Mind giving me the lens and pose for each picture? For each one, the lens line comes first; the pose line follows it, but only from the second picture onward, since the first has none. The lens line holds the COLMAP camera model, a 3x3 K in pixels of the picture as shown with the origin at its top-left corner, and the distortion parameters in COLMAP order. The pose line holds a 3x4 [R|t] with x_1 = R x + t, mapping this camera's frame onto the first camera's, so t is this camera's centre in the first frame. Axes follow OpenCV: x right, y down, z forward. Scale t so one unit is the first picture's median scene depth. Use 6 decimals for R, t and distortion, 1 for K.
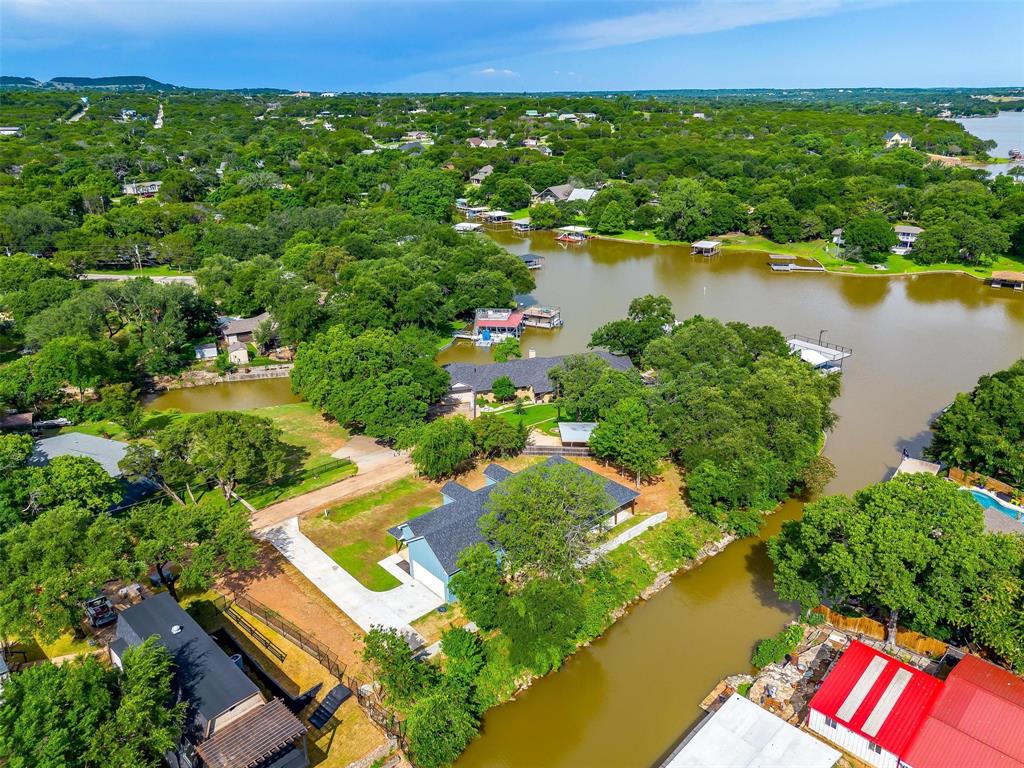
lens RADIAL K [[737.8, 0, 512.0], [0, 737.8, 384.0], [0, 0, 1]] dist [0.084794, -0.080929]
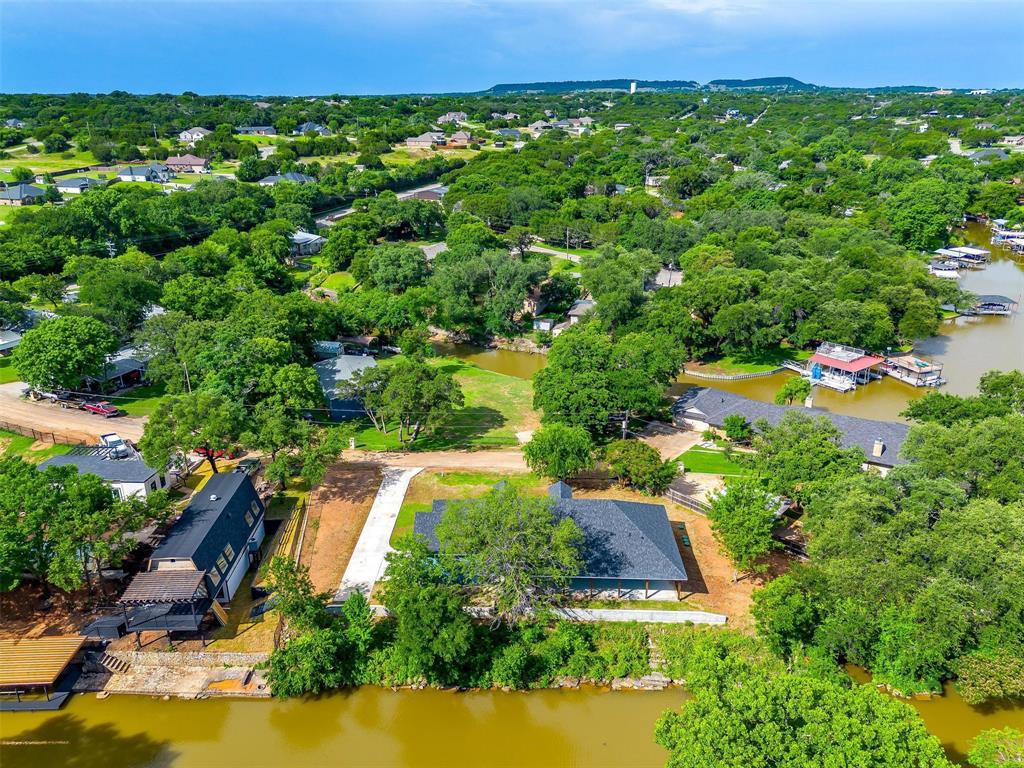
lens RADIAL K [[737.0, 0, 512.0], [0, 737.0, 384.0], [0, 0, 1]] dist [0.062179, -0.057882]
pose [[0.716378, 0.255191, -0.649369, 0.421821], [-0.253509, 0.962305, 0.098501, -0.076010], [0.650027, 0.094056, 0.754068, 0.186192]]
